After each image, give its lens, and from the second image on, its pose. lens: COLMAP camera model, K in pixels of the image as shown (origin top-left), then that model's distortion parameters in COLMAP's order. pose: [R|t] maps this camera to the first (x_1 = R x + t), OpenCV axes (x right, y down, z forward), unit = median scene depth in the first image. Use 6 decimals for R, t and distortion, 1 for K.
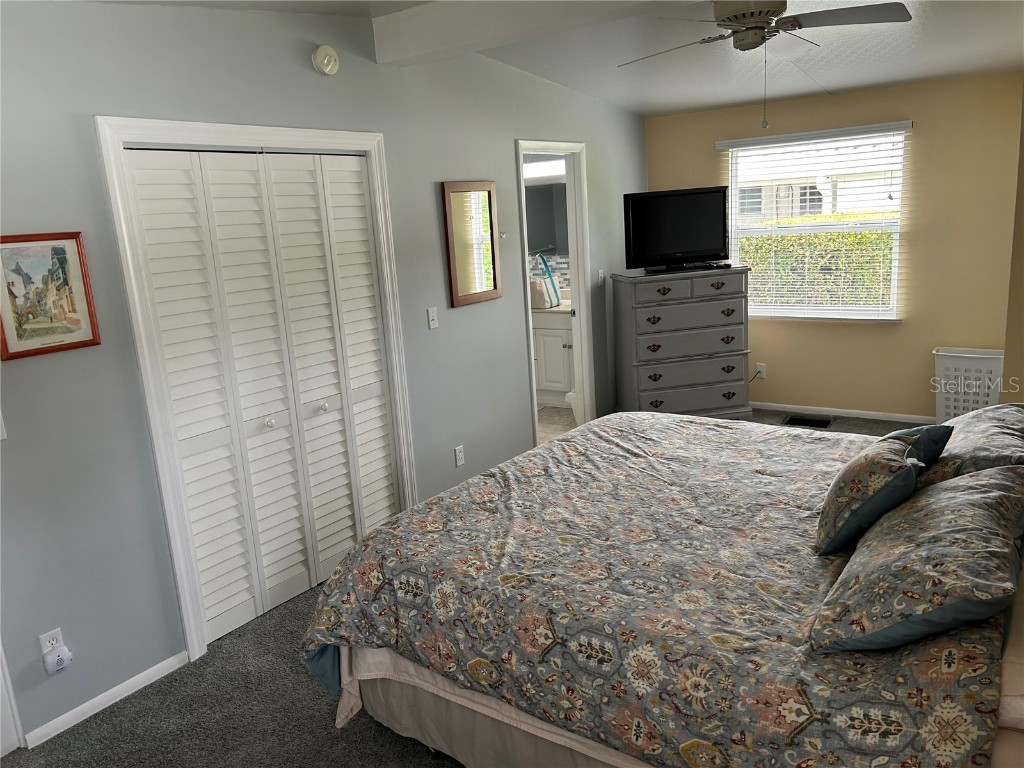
lens RADIAL K [[782.6, 0, 515.2], [0, 782.6, 387.1], [0, 0, 1]] dist [0.049240, -0.033642]
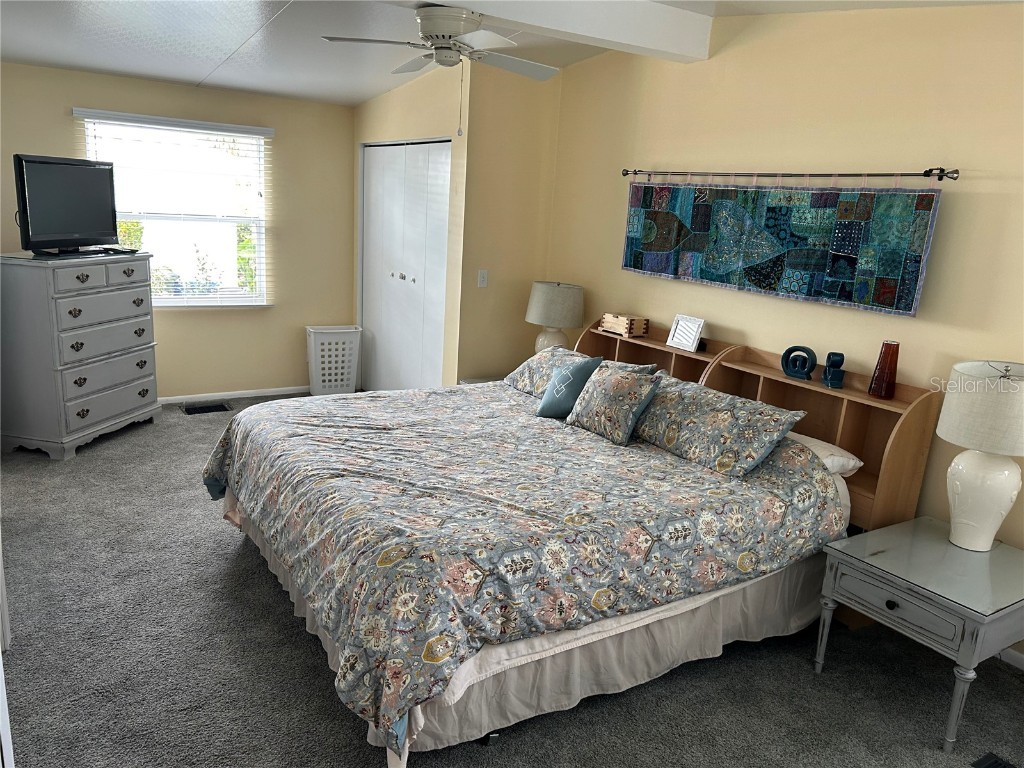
lens RADIAL K [[782.6, 0, 514.2], [0, 782.6, 379.1], [0, 0, 1]] dist [0.049240, -0.033642]
pose [[0.374224, -0.118729, 0.919706, -0.983658], [0.126928, 0.988994, 0.076027, -0.048804], [-0.918611, 0.088286, 0.385176, 0.590346]]
